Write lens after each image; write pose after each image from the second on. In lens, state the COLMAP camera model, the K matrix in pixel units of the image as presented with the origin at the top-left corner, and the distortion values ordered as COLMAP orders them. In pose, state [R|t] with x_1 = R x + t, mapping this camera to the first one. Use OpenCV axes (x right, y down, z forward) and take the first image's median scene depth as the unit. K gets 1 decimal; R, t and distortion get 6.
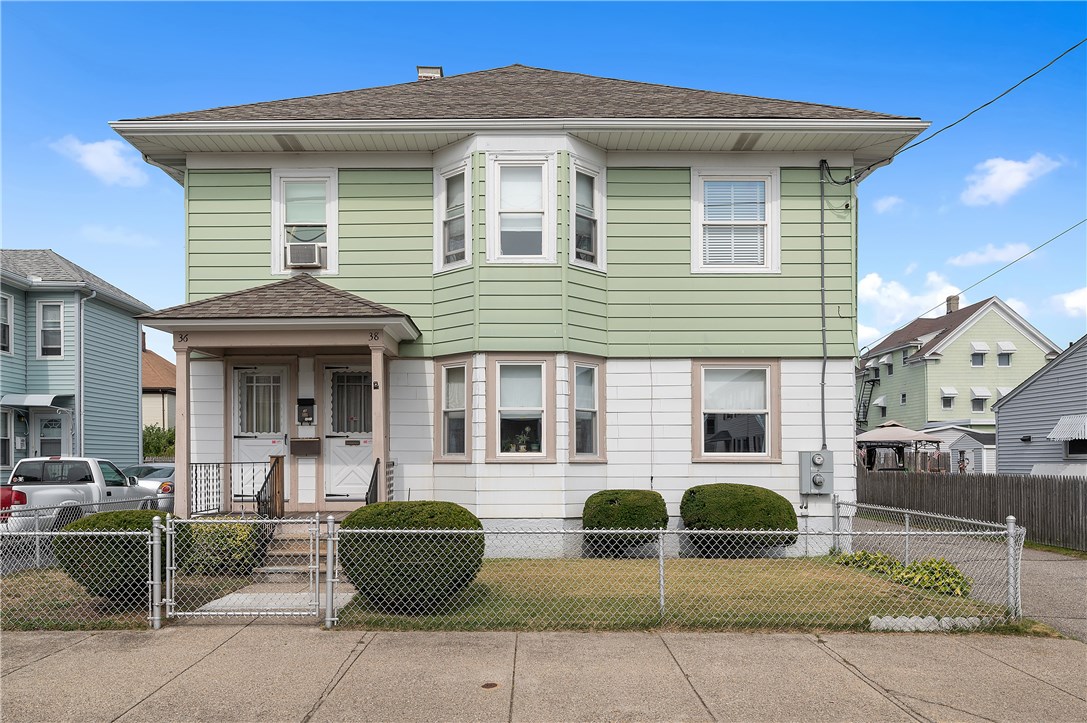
lens RADIAL K [[770.8, 0, 490.3], [0, 770.8, 451.1], [0, 0, 1]] dist [0.008958, -0.006997]
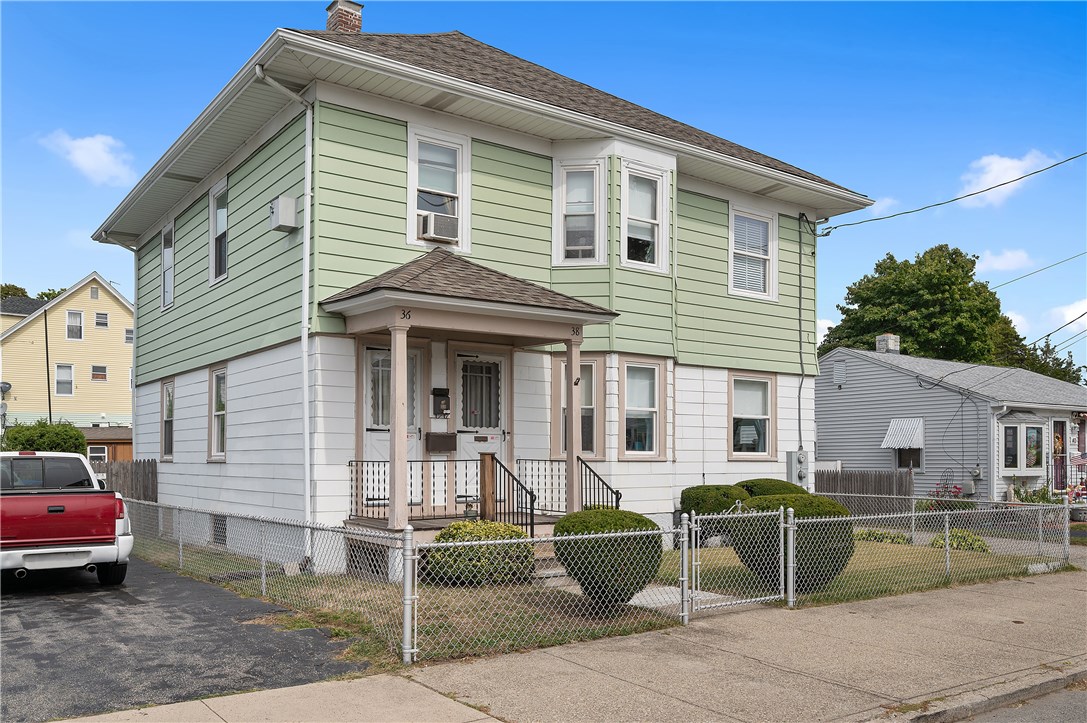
lens RADIAL K [[936.2, 0, 479.6], [0, 936.2, 444.2], [0, 0, 1]] dist [0.015733, 0.002811]
pose [[0.806894, 0.011224, 0.590589, -0.850919], [-0.009912, 0.999936, -0.005461, 0.001884], [-0.590613, -0.001447, 0.806954, 0.101483]]
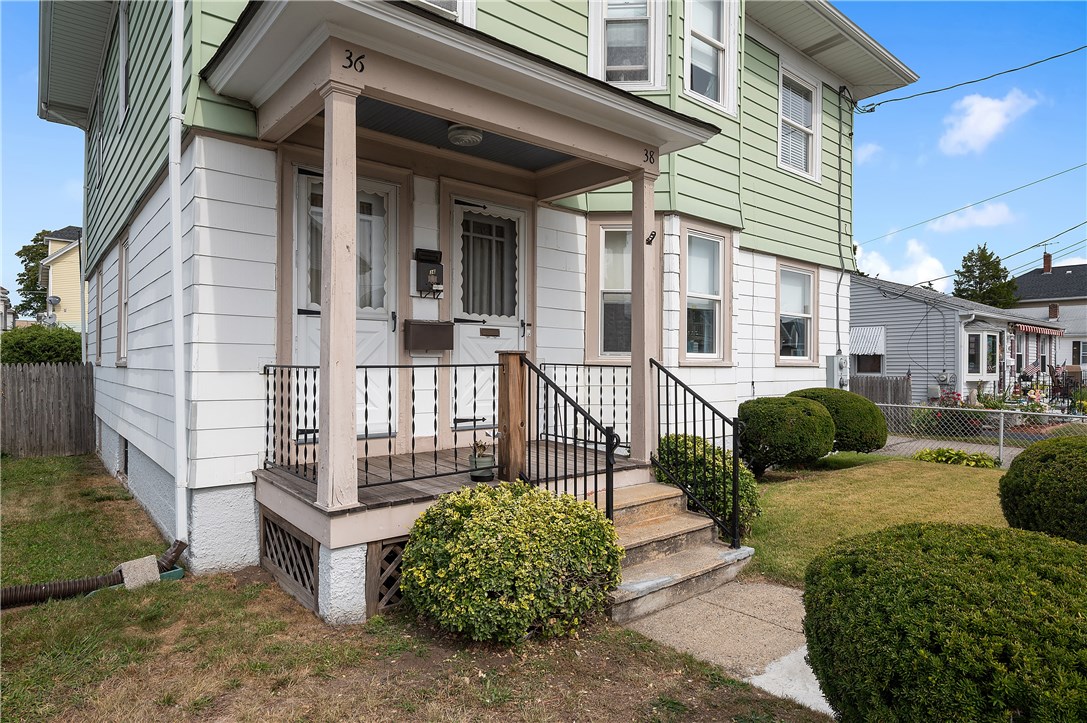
lens RADIAL K [[652.4, 0, 519.7], [0, 652.4, 358.7], [0, 0, 1]] dist [0.001537, 0.002099]
pose [[0.748755, 0.009480, 0.662779, -0.508368], [-0.014141, 0.999899, 0.001674, 0.009015], [-0.662696, -0.010626, 0.748813, 0.607784]]
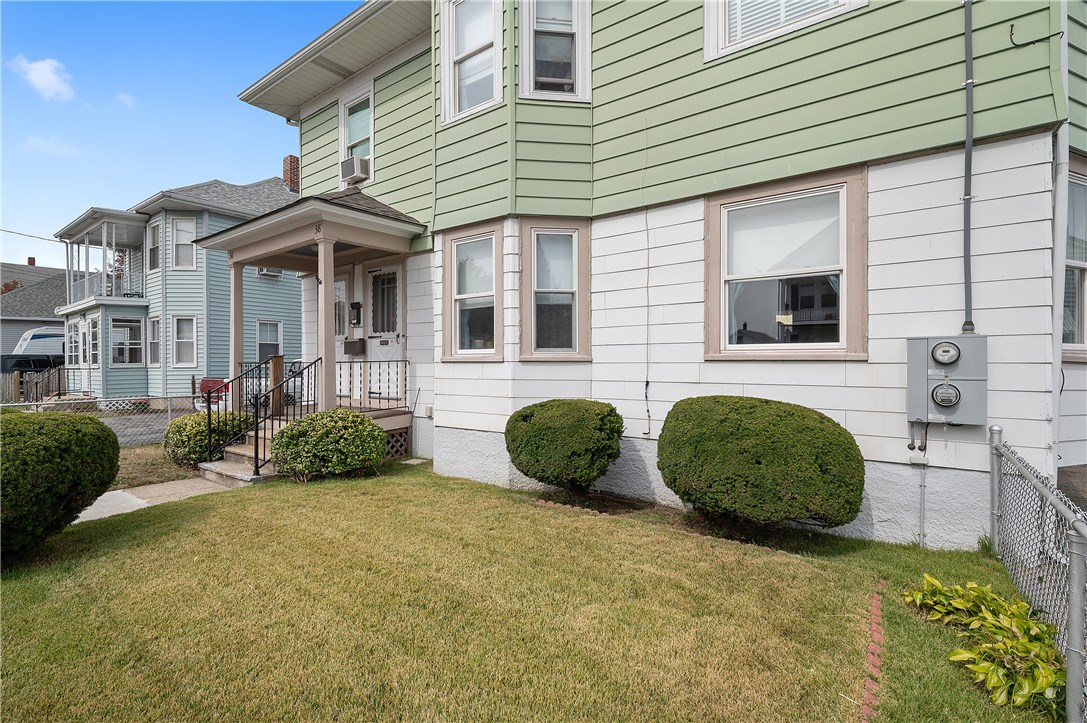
lens RADIAL K [[505.4, 0, 553.1], [0, 505.4, 364.6], [0, 0, 1]] dist [-0.001354, 0.000678]
pose [[0.817415, 0.001135, -0.576048, 0.399701], [0.008011, 0.999879, 0.013338, 0.011544], [0.575994, -0.015517, 0.817307, 0.585912]]
